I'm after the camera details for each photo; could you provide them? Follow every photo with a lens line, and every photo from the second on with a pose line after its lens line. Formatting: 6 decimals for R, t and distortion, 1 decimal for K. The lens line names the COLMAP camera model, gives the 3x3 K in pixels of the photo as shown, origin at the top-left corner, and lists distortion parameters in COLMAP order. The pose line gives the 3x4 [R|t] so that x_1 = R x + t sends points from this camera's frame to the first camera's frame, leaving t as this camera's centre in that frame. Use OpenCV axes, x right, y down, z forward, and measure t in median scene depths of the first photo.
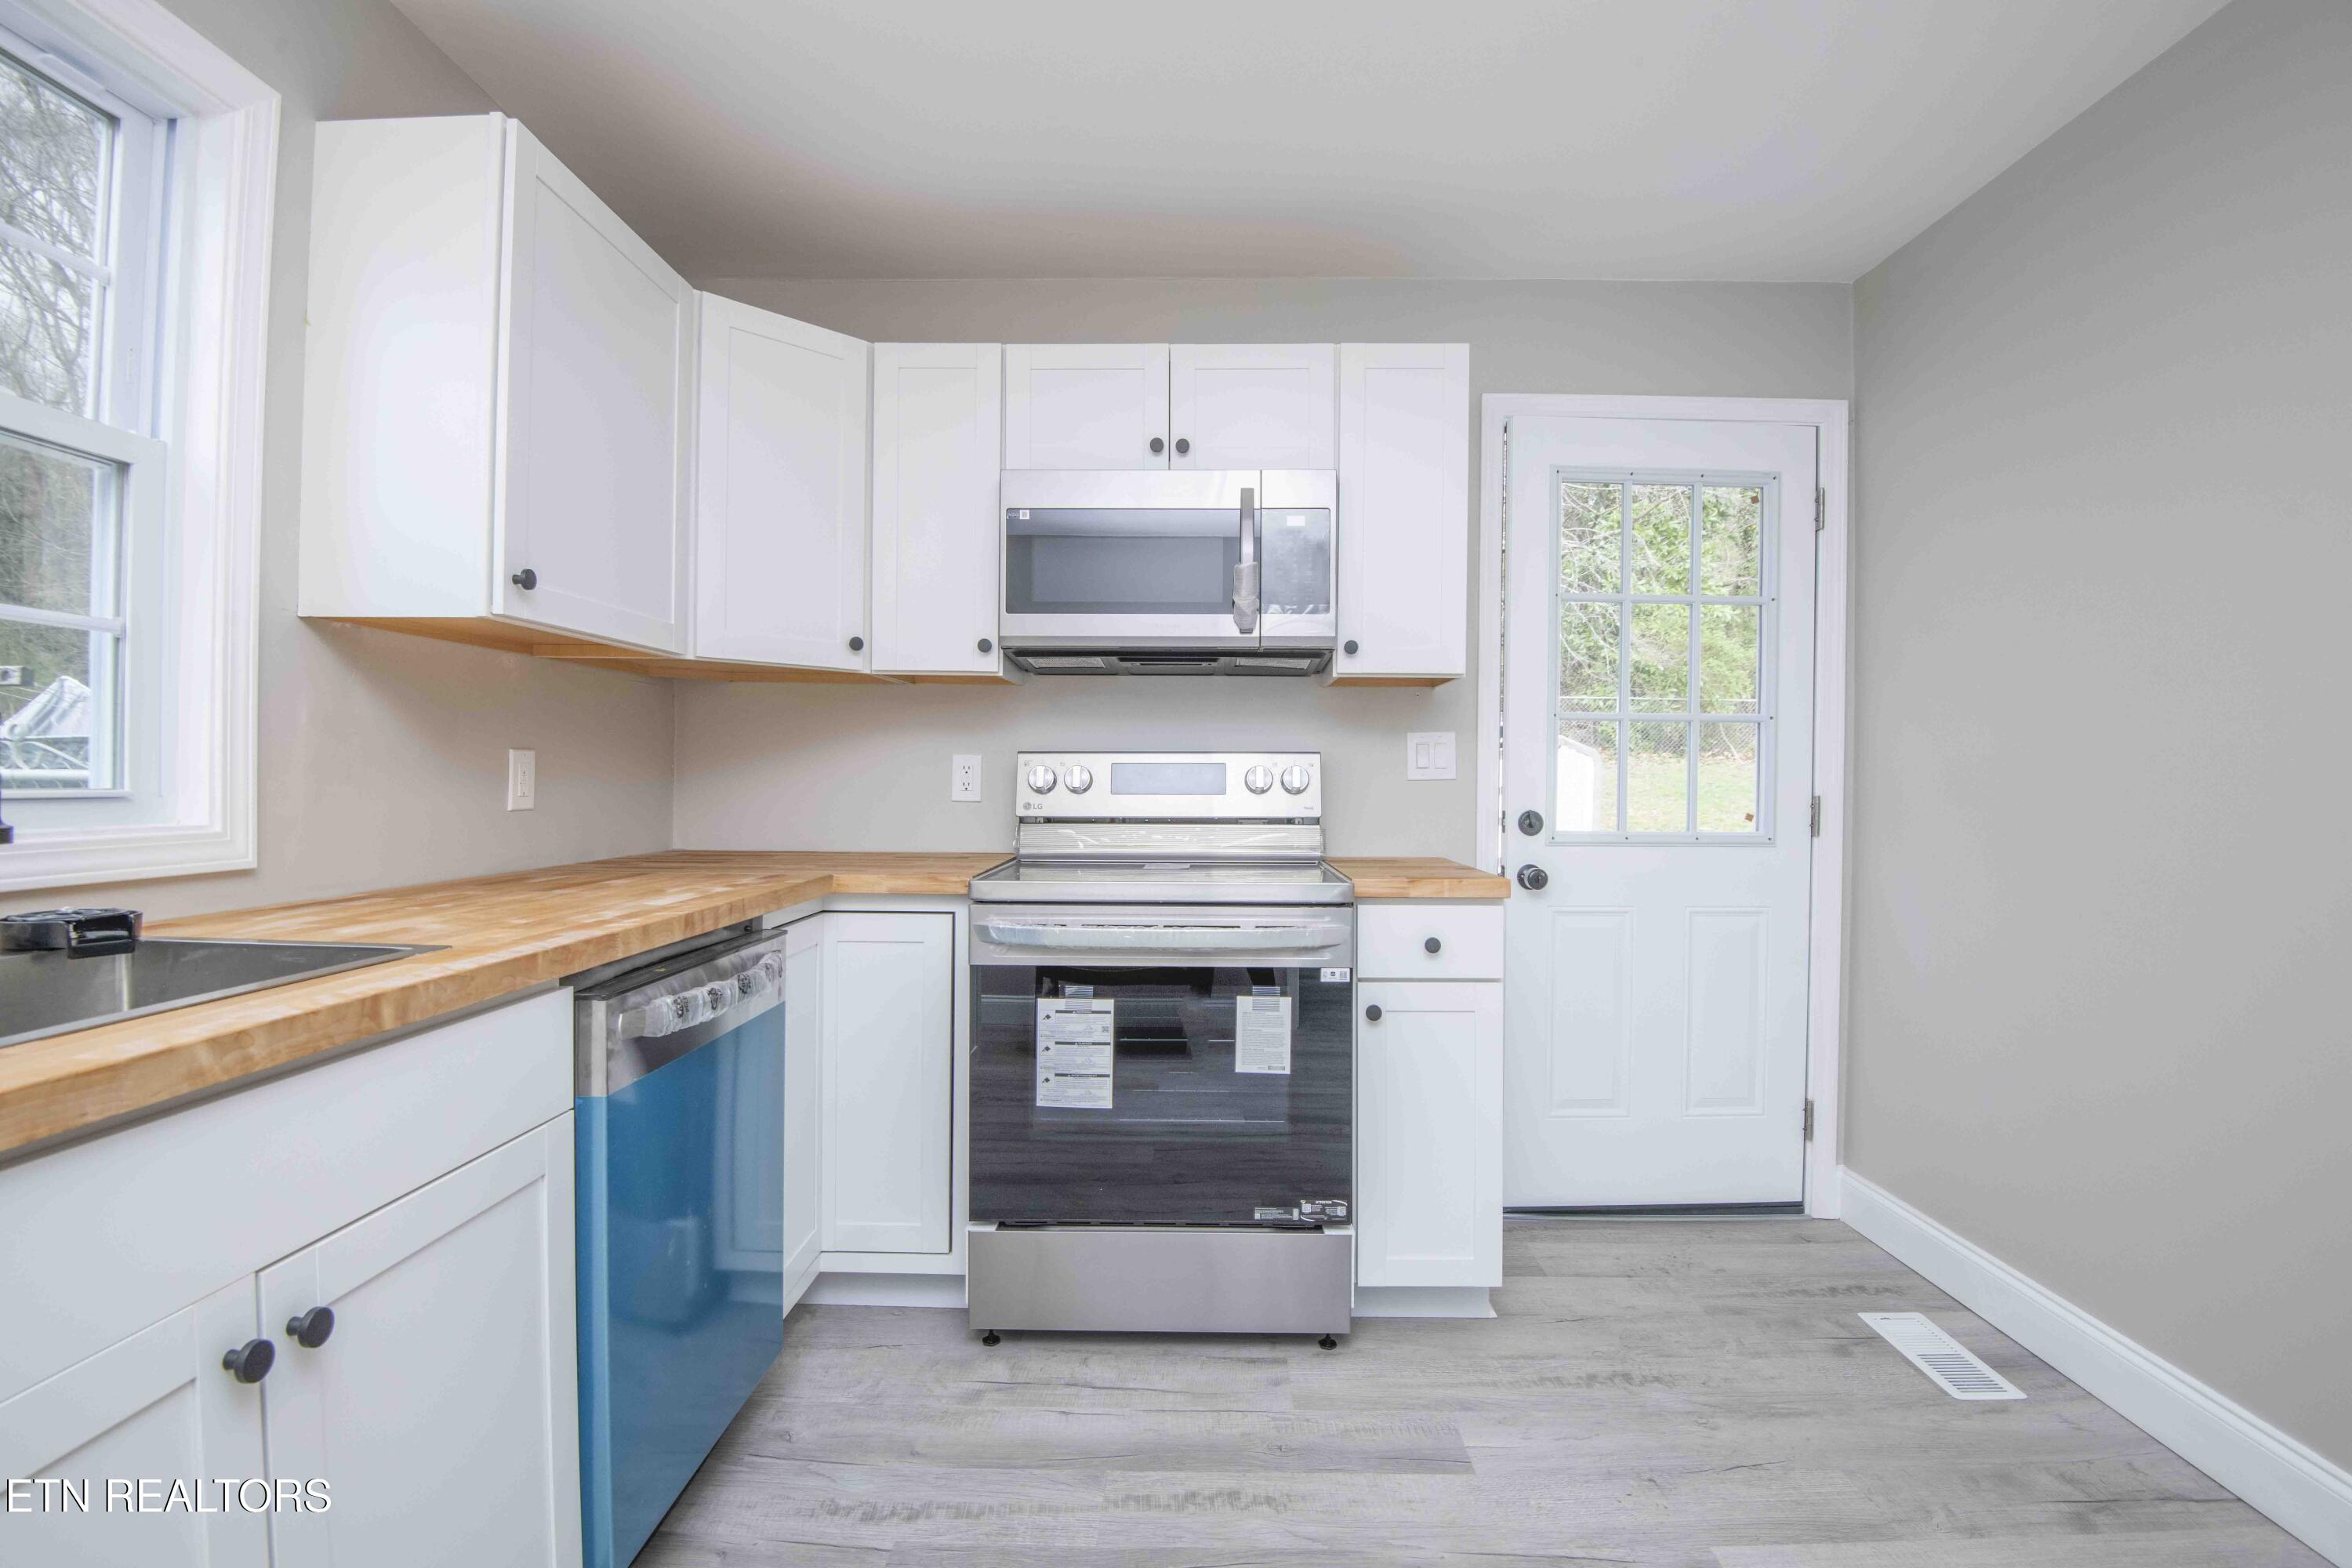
lens RADIAL K [[1088.7, 0, 1180.7], [0, 1088.7, 778.6], [0, 0, 1]] dist [-0.019755, -0.013110]
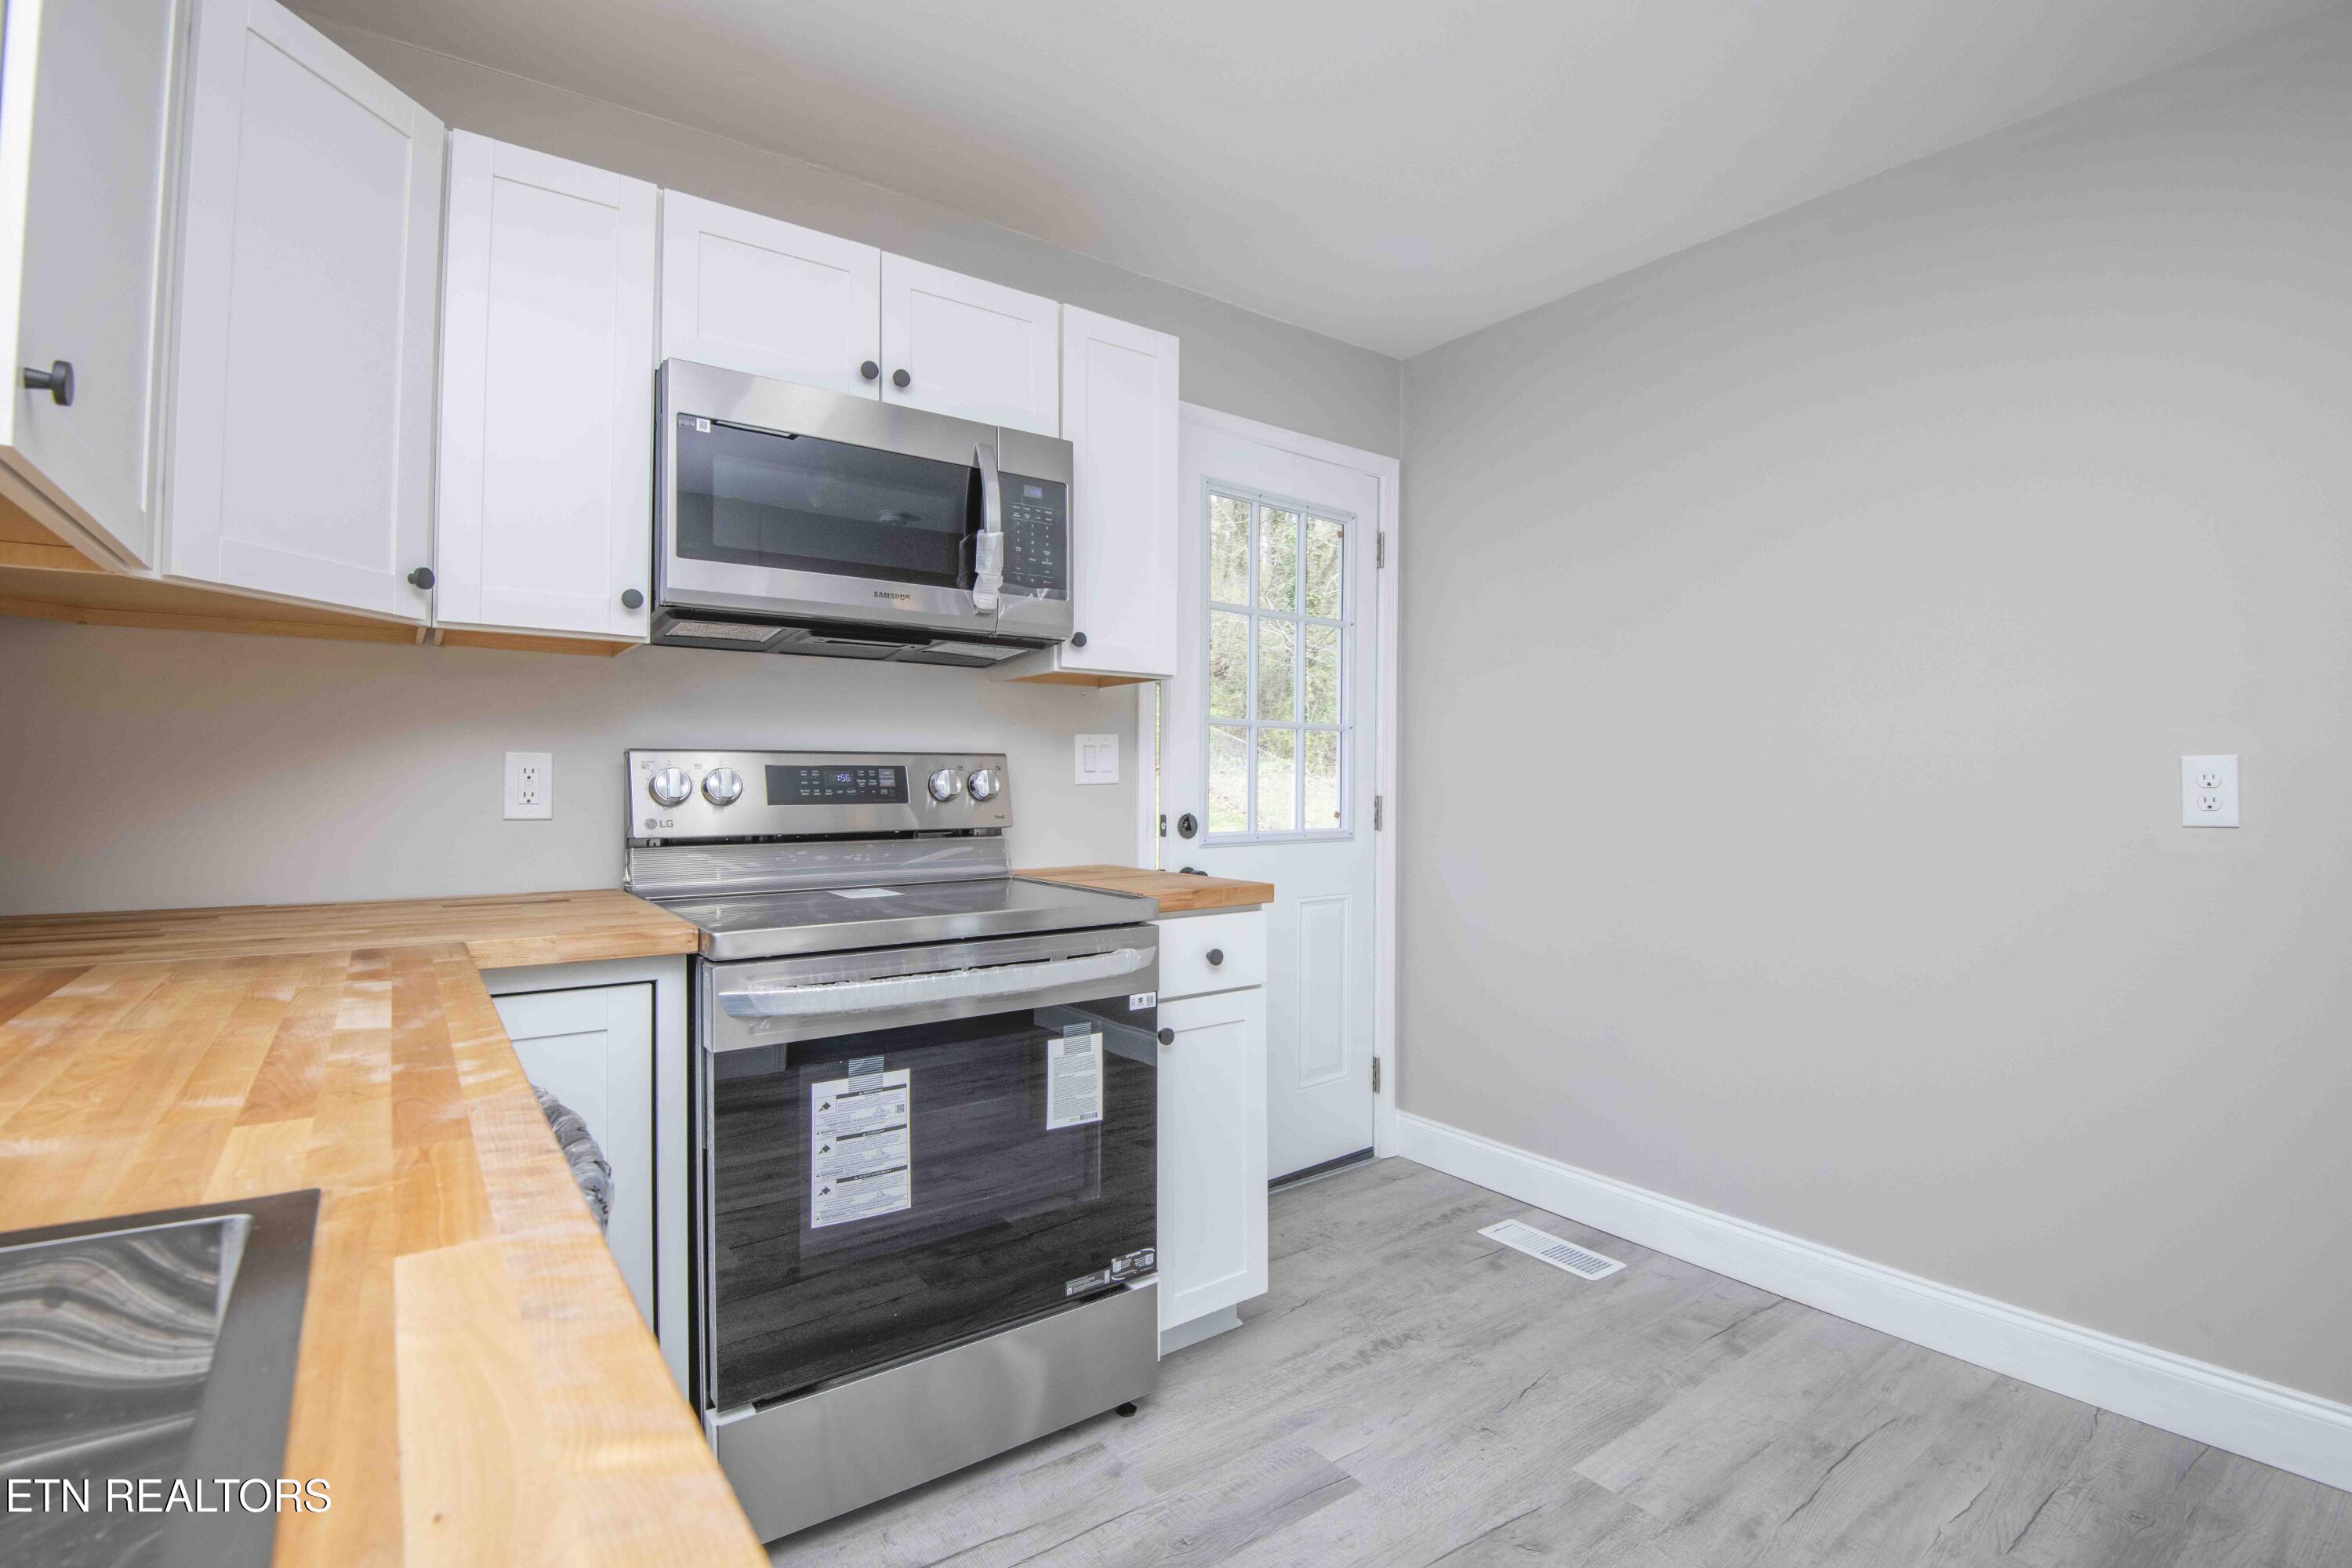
lens RADIAL K [[1088.7, 0, 1180.5], [0, 1088.7, 780.2], [0, 0, 1]] dist [-0.019755, -0.013110]
pose [[0.795178, -0.004902, 0.606356, -0.373616], [0.004186, 0.999988, 0.002594, -0.005668], [-0.606361, 0.000476, 0.795189, 0.254997]]
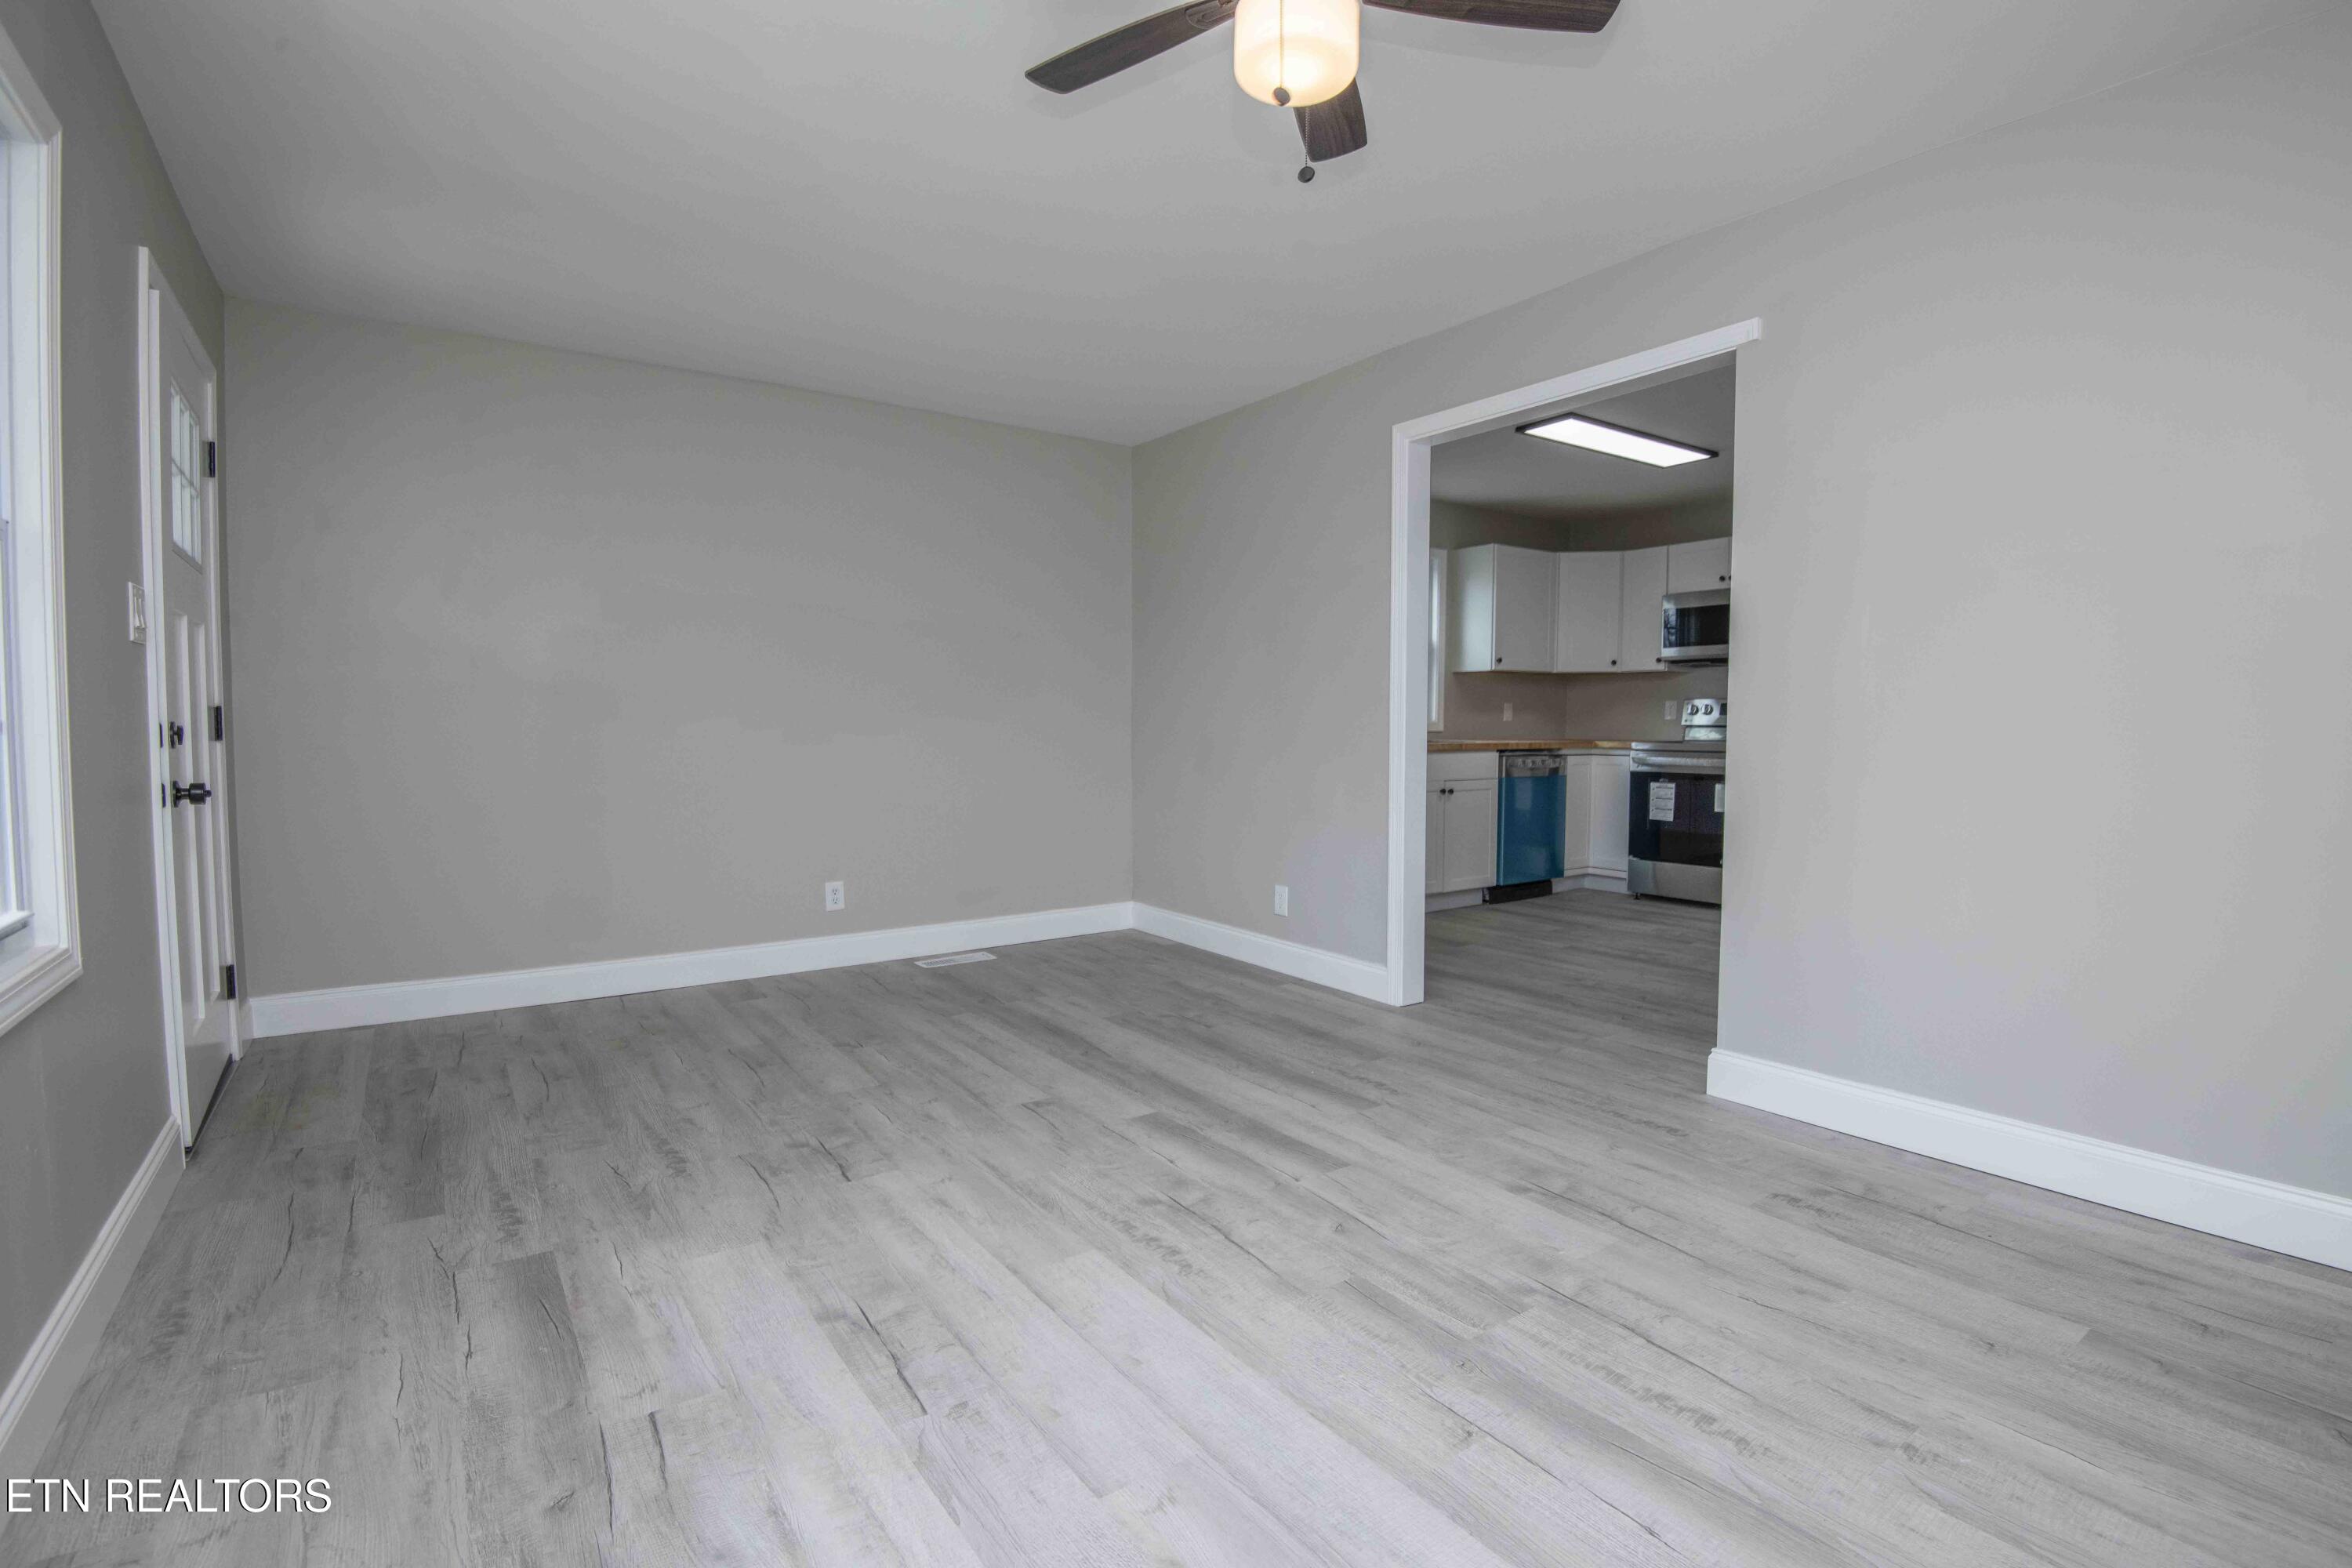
lens RADIAL K [[1088.7, 0, 1184.9], [0, 1088.7, 791.0], [0, 0, 1]] dist [-0.019755, -0.013110]
pose [[0.600041, 0.040402, -0.798949, 1.464262], [0.003069, 0.998600, 0.052803, 0.063215], [0.799964, -0.034136, 0.599077, -1.790299]]
